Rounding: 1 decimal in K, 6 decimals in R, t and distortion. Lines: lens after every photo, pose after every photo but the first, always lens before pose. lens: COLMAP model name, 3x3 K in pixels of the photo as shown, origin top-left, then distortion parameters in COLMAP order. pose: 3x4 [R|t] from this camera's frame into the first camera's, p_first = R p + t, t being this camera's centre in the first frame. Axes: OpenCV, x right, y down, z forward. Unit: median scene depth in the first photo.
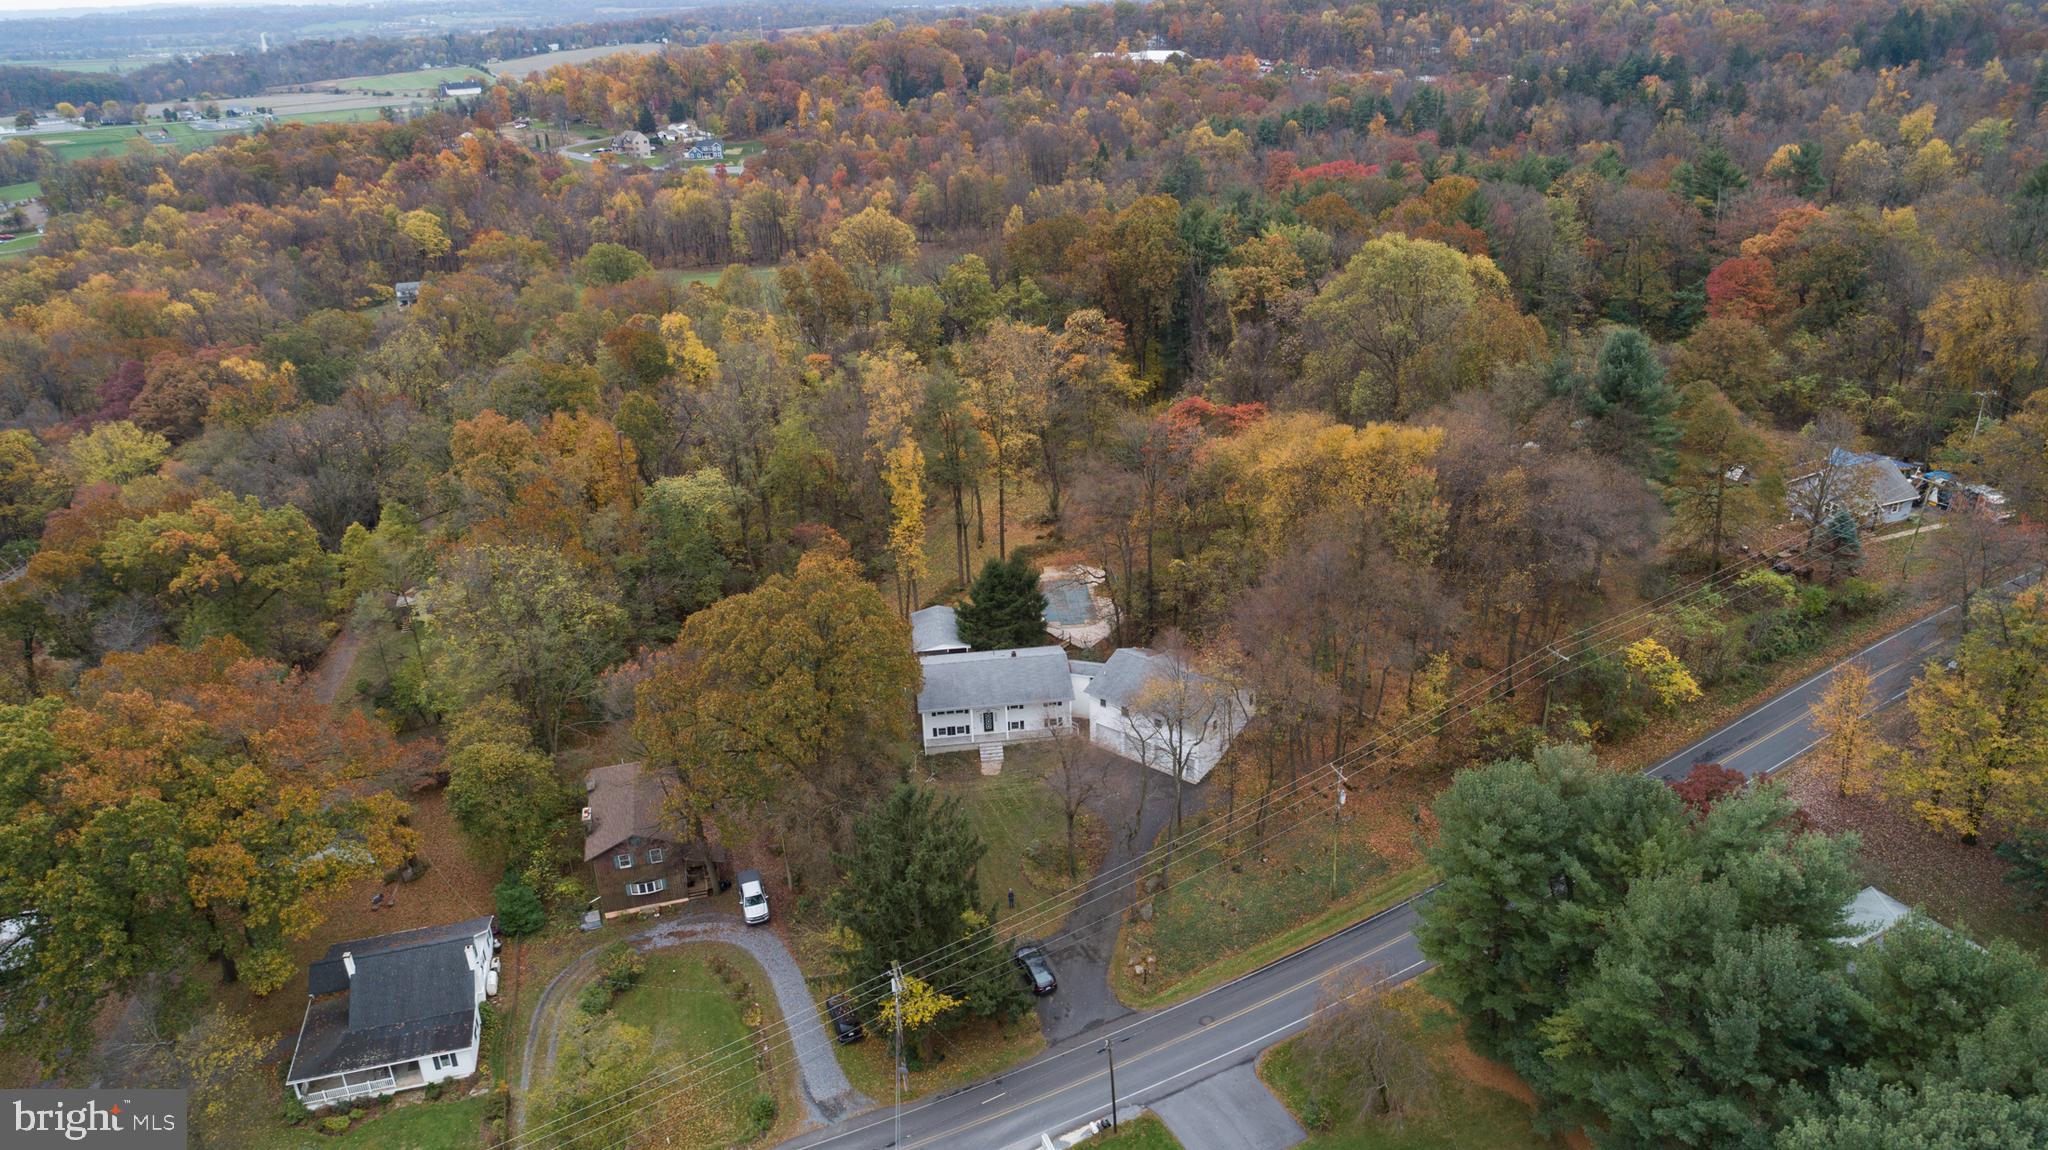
lens RADIAL K [[1390.7, 0, 1018.1], [0, 1390.7, 568.1], [0, 0, 1]] dist [-0.008659, 0.004348]
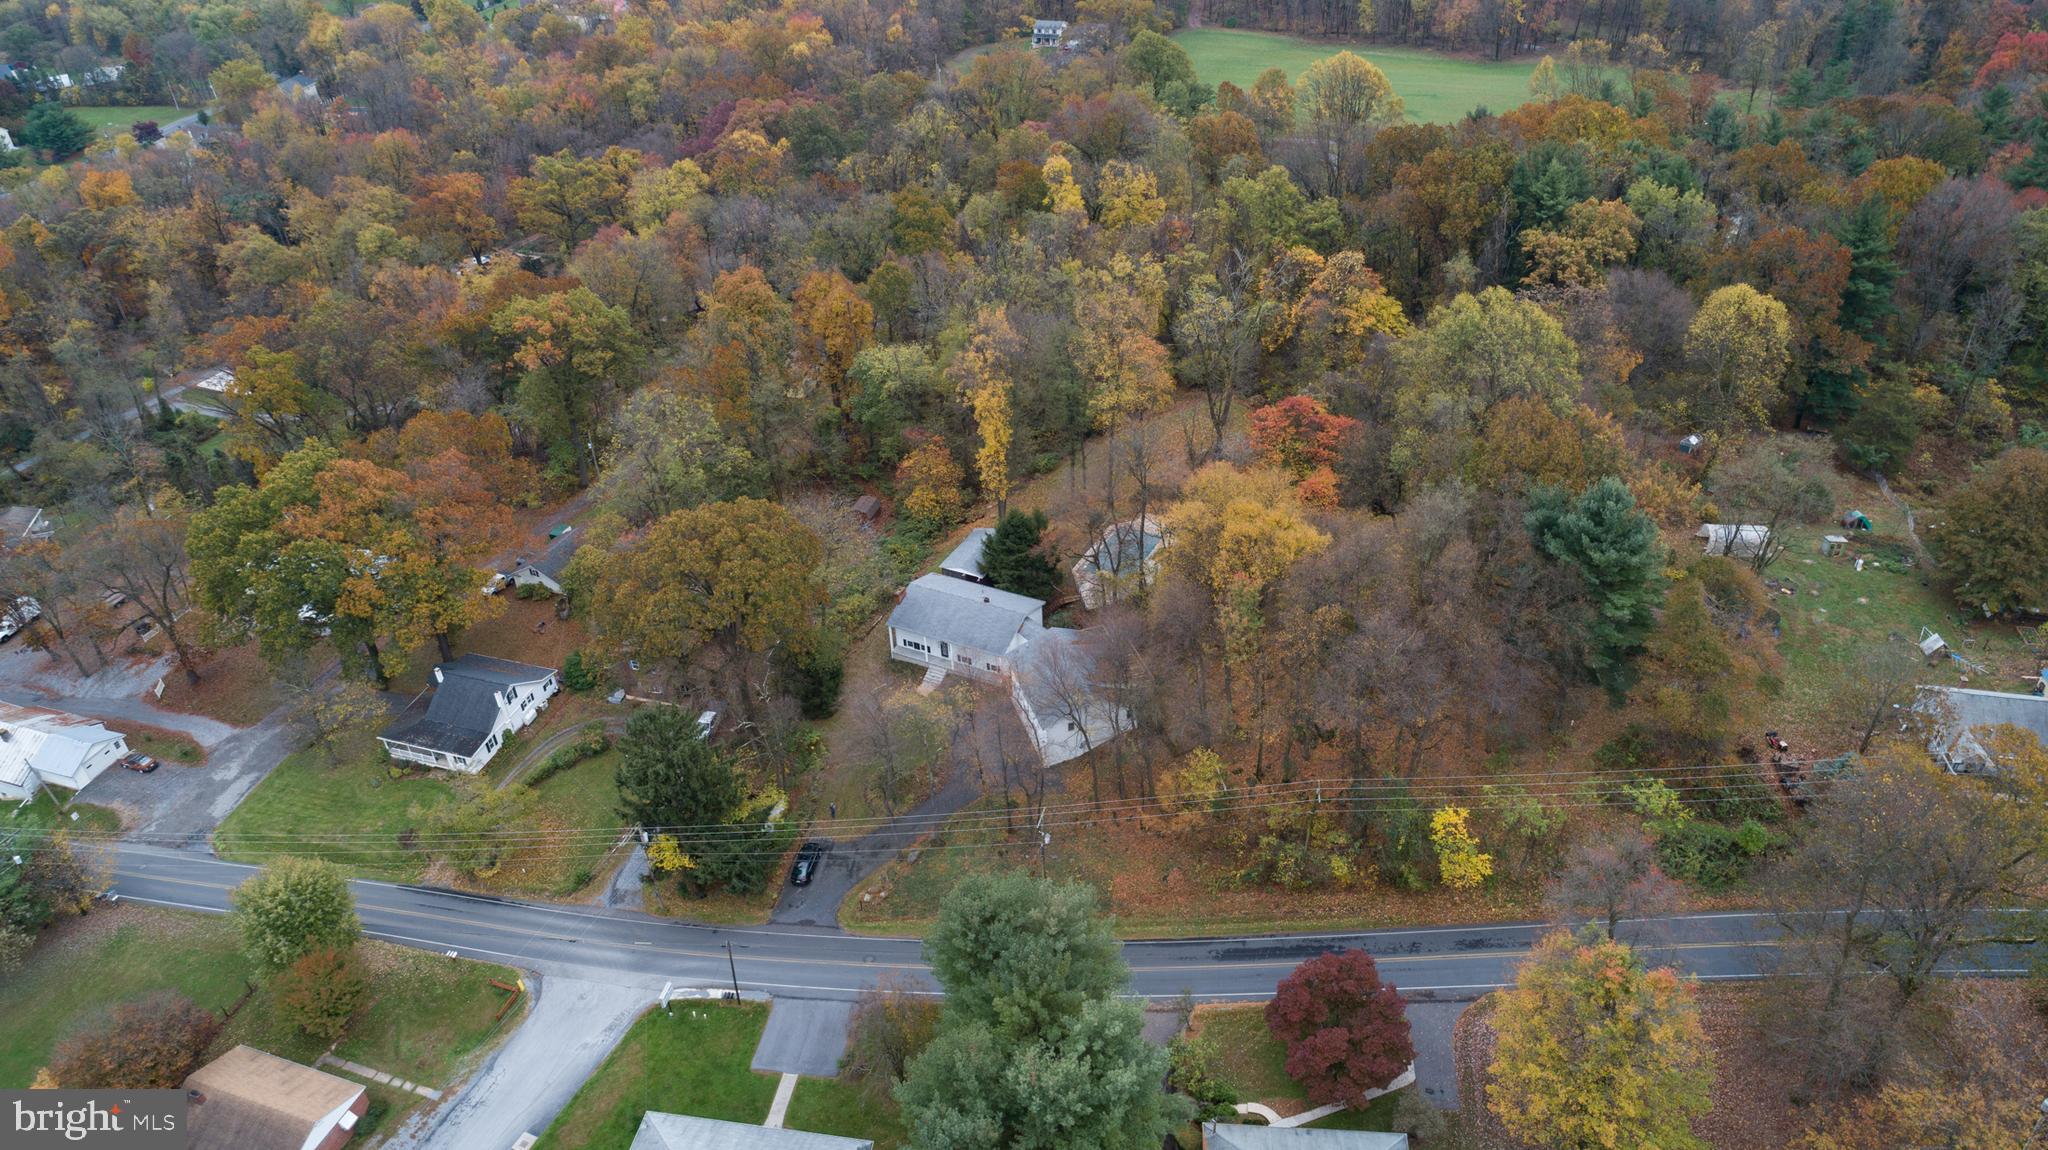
lens RADIAL K [[1390.7, 0, 1019.0], [0, 1390.7, 580.3], [0, 0, 1]] dist [-0.008659, 0.004348]
pose [[0.836930, 0.313740, -0.448460, 0.535407], [-0.208625, 0.940400, 0.268557, -0.270333], [0.505989, -0.131203, 0.852503, 0.041662]]
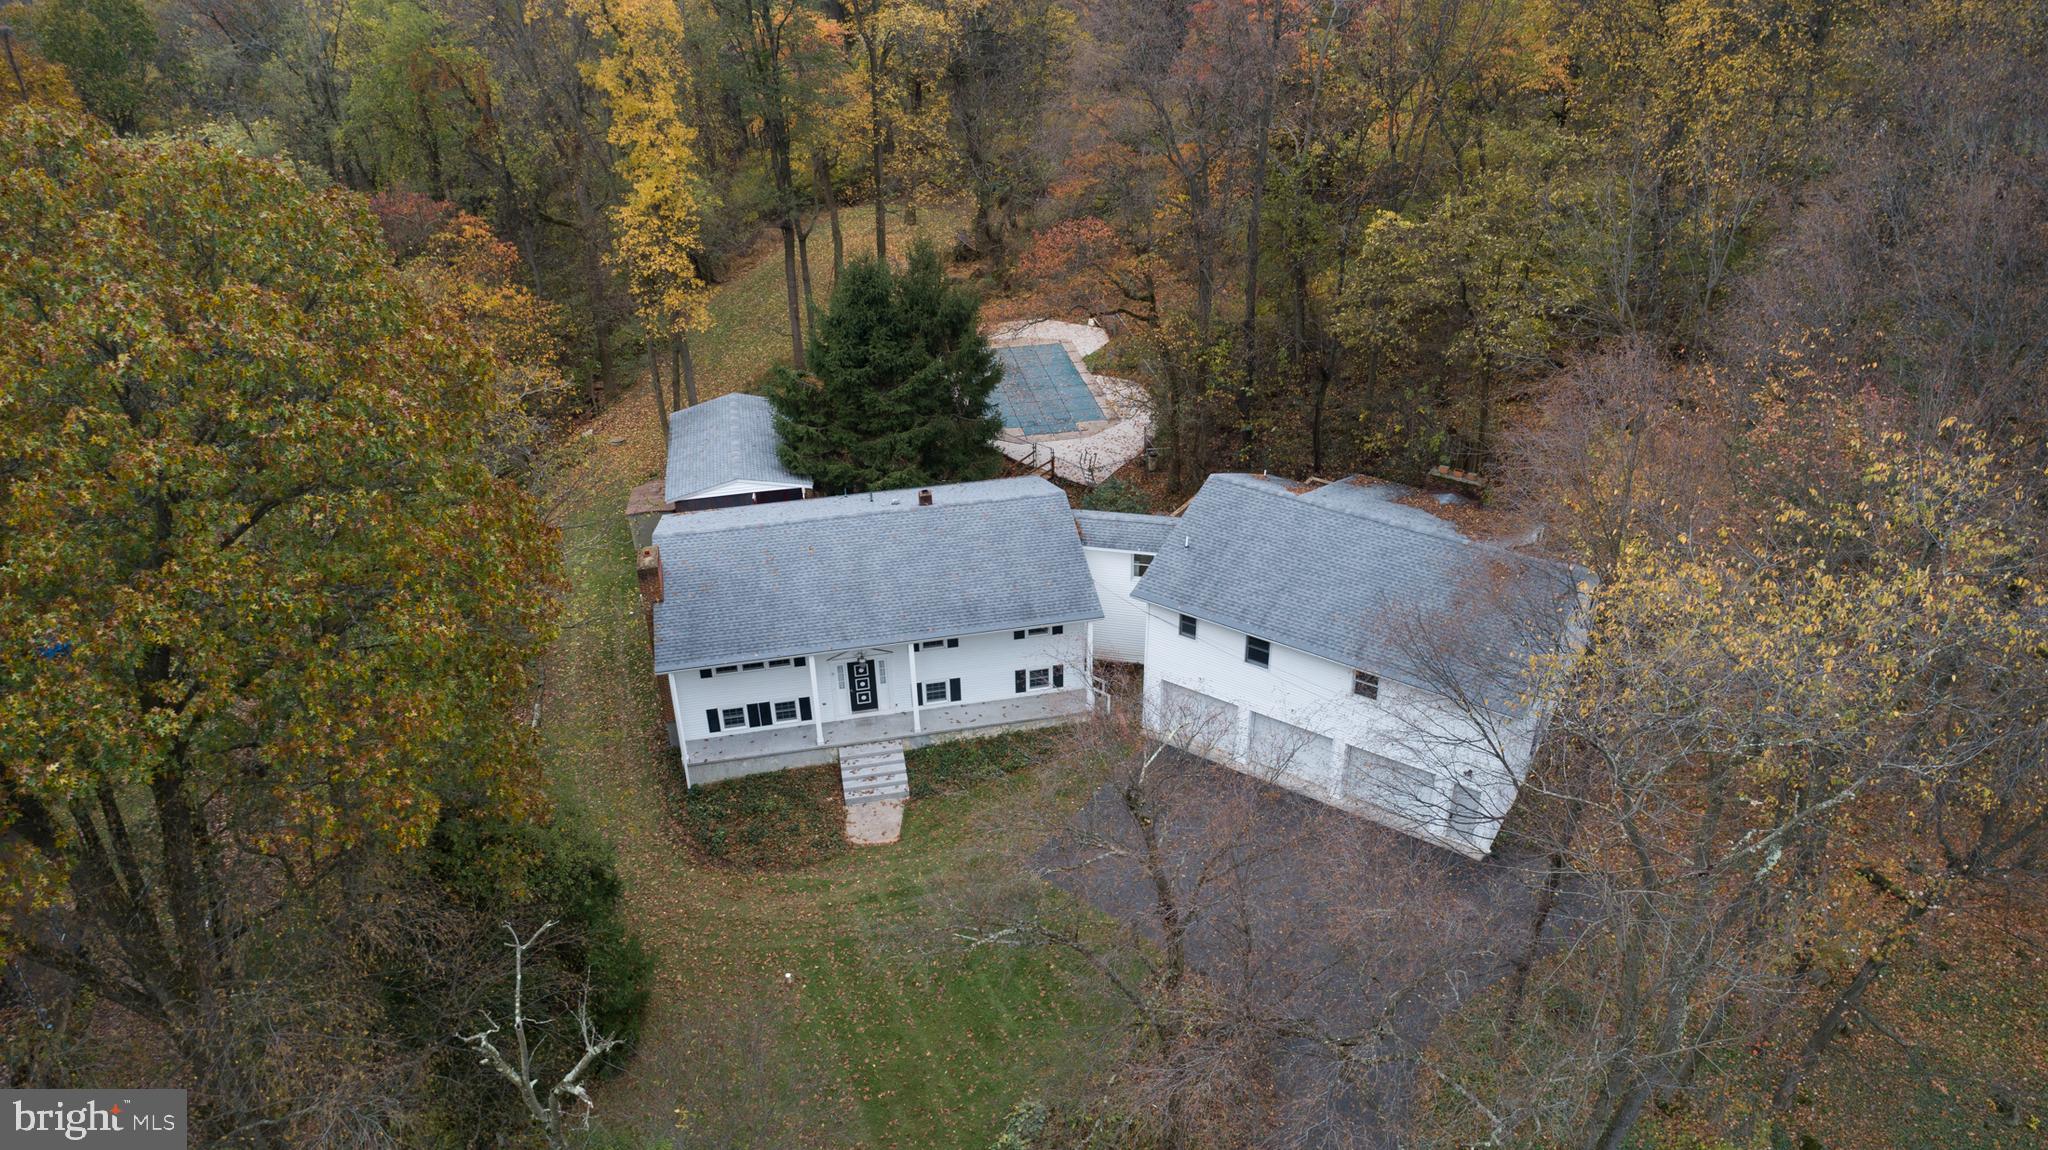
lens RADIAL K [[1390.7, 0, 1027.0], [0, 1390.7, 574.8], [0, 0, 1]] dist [-0.008659, 0.004348]
pose [[0.995491, -0.031225, 0.089569, -0.010250], [0.022282, 0.994822, 0.099162, 0.046918], [-0.092202, -0.096719, 0.991032, 0.638576]]
